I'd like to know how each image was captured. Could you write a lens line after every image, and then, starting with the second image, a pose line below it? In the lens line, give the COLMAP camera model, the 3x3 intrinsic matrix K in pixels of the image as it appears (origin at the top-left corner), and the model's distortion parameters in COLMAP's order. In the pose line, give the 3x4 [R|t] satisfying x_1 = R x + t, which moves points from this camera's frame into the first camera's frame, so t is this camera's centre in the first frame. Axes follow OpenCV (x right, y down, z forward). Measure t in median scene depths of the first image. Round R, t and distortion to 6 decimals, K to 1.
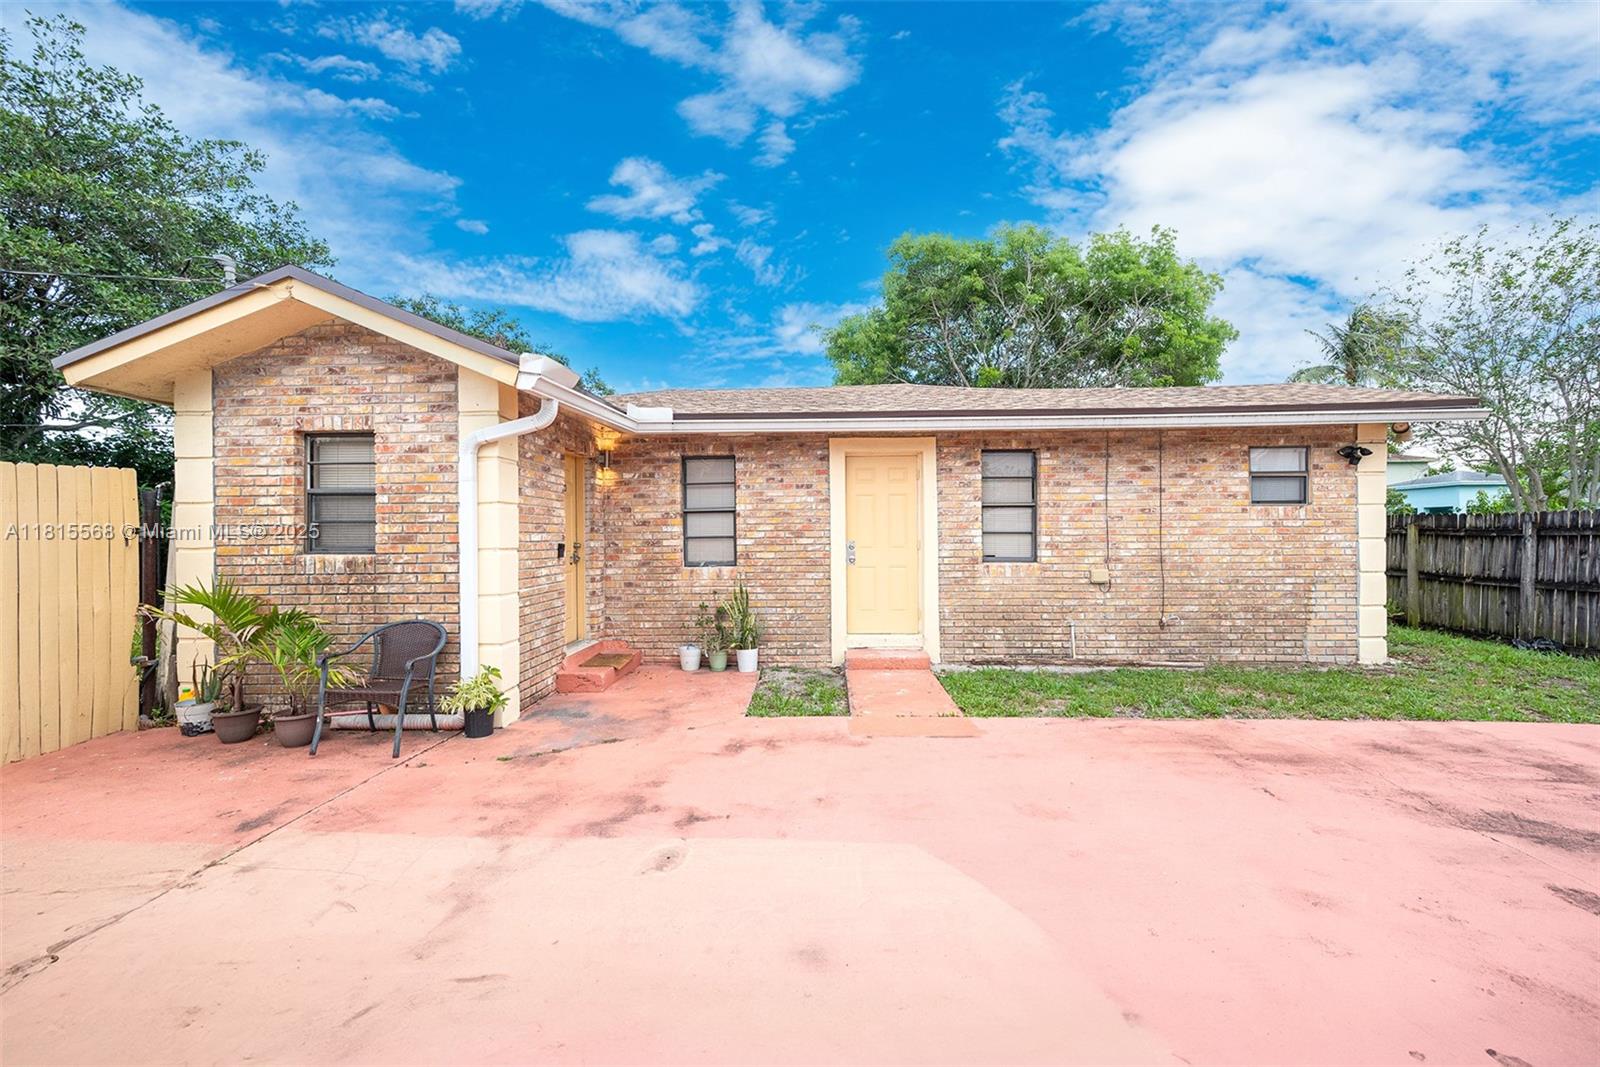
lens RADIAL K [[651.2, 0, 825.5], [0, 651.2, 549.7], [0, 0, 1]] dist [-0.006156, 0.000408]
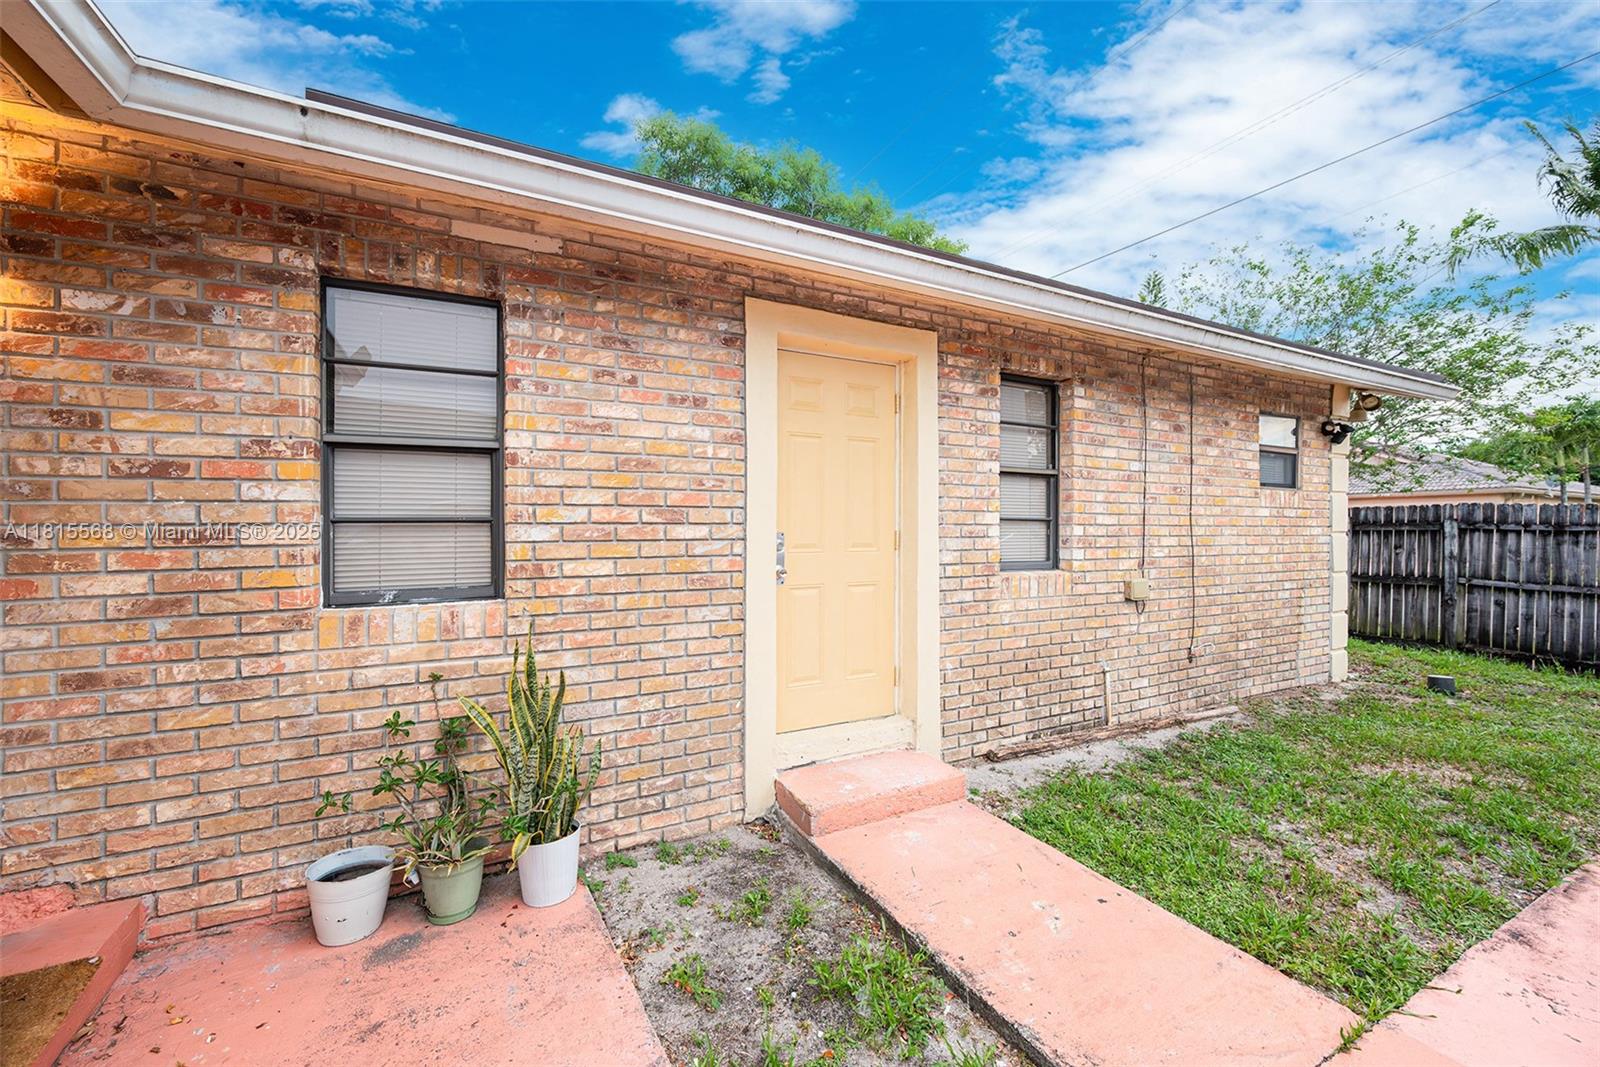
lens RADIAL K [[651.2, 0, 832.4], [0, 651.2, 529.8], [0, 0, 1]] dist [-0.006156, 0.000408]
pose [[0.871752, 0.006671, 0.489903, -0.155577], [0.005750, 0.999699, -0.023844, -0.004405], [-0.489914, 0.023603, 0.871451, 0.592127]]
